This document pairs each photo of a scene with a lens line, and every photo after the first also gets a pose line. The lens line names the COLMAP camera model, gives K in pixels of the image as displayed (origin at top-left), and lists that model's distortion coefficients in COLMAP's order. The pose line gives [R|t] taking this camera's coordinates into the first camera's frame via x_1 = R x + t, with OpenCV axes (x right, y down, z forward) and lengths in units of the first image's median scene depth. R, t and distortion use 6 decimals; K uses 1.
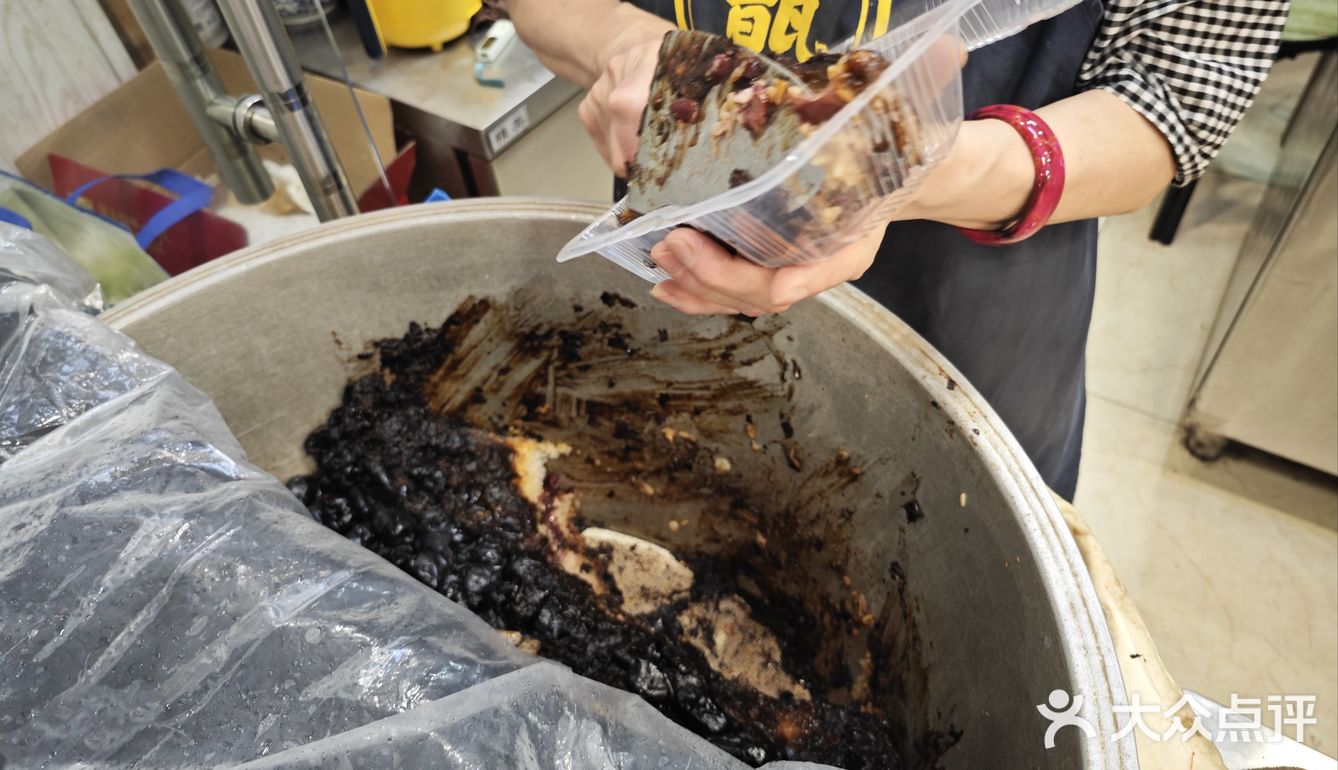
lens RADIAL K [[928.6, 0, 667.3], [0, 928.6, 353.7], [0, 0, 1]] dist [-0.042134, 0.017366]
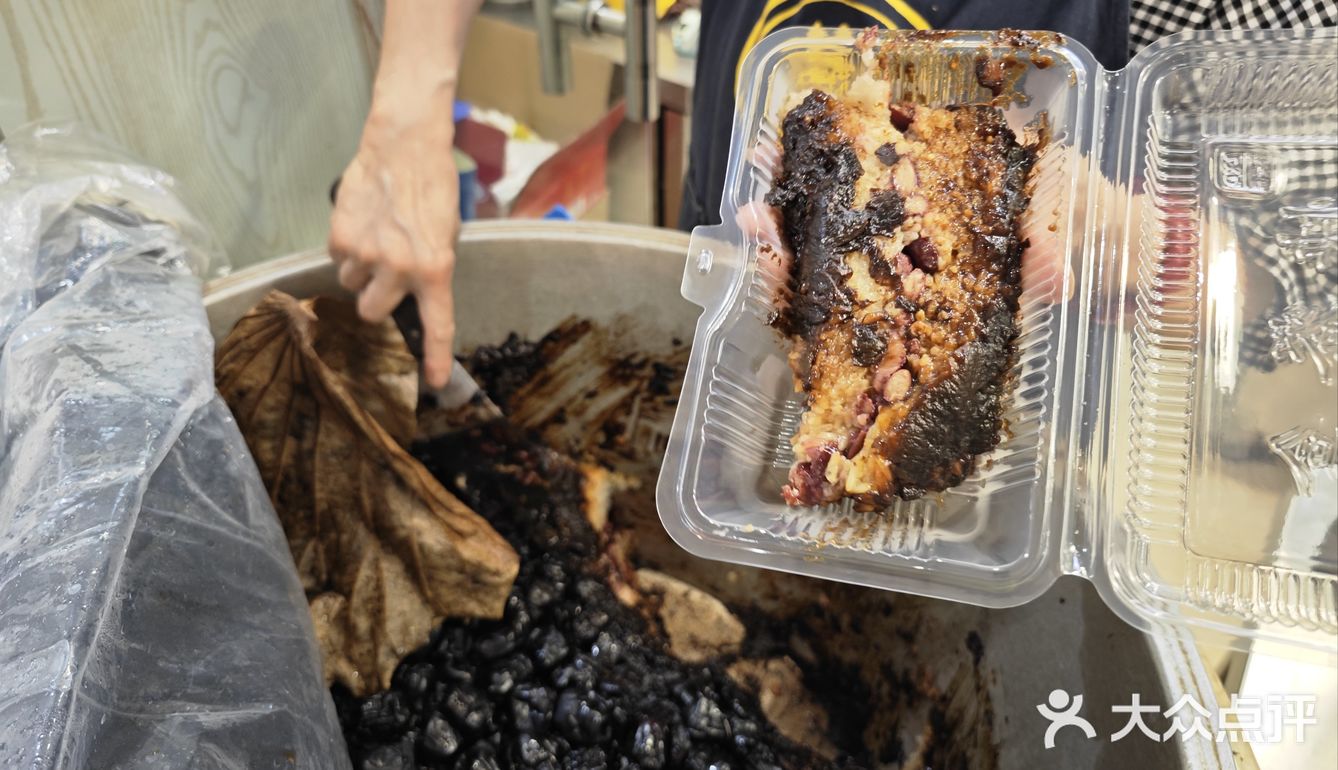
lens RADIAL K [[928.6, 0, 671.2], [0, 928.6, 350.7], [0, 0, 1]] dist [-0.042134, 0.017366]
pose [[0.988841, 0.147334, -0.022071, -0.076939], [-0.148824, 0.983645, -0.101463, 0.062734], [0.006762, 0.103615, 0.994594, -0.008730]]
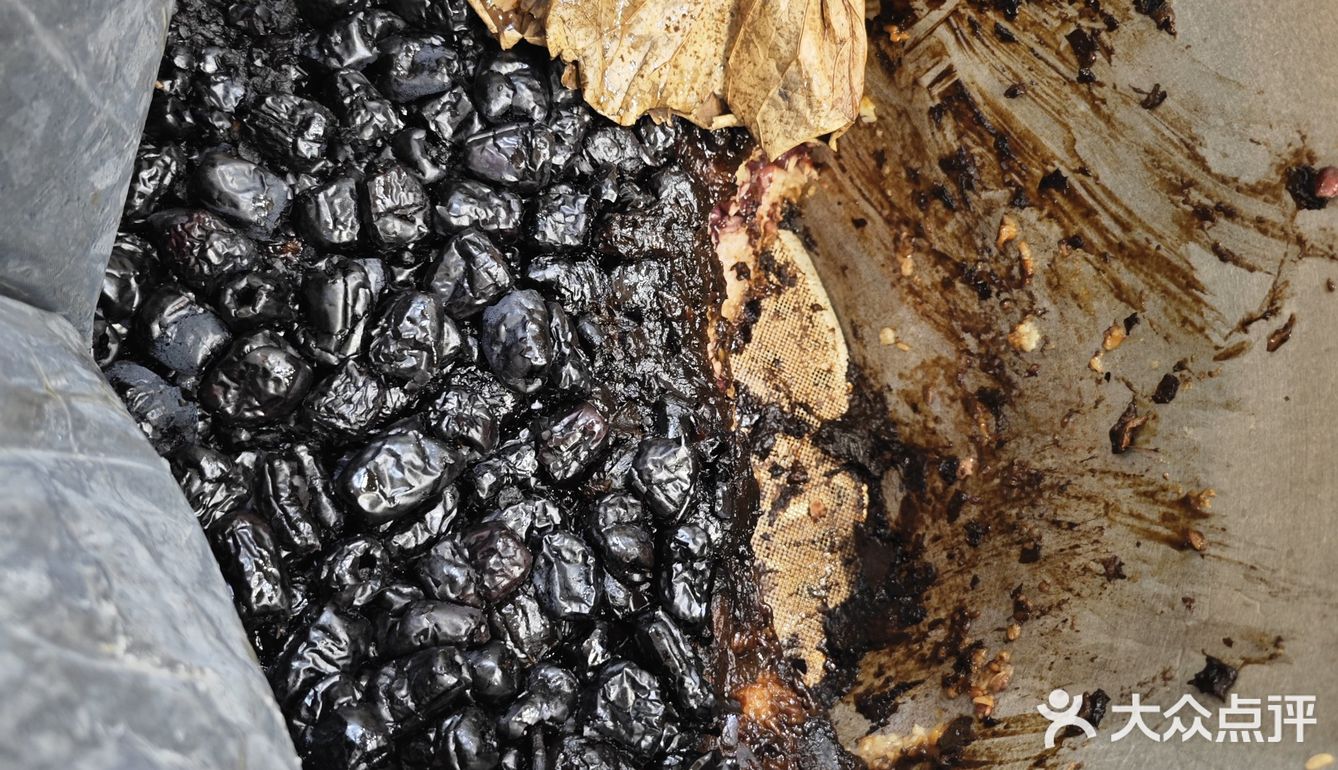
lens RADIAL K [[1220.6, 0, 674.7], [0, 1220.6, 388.5], [0, 0, 1]] dist [-0.017387, -0.019522]
pose [[0.639394, 0.767341, -0.048619, -0.018239], [-0.714575, 0.616388, 0.330831, 0.046141], [0.283829, -0.176789, 0.942437, 0.223623]]
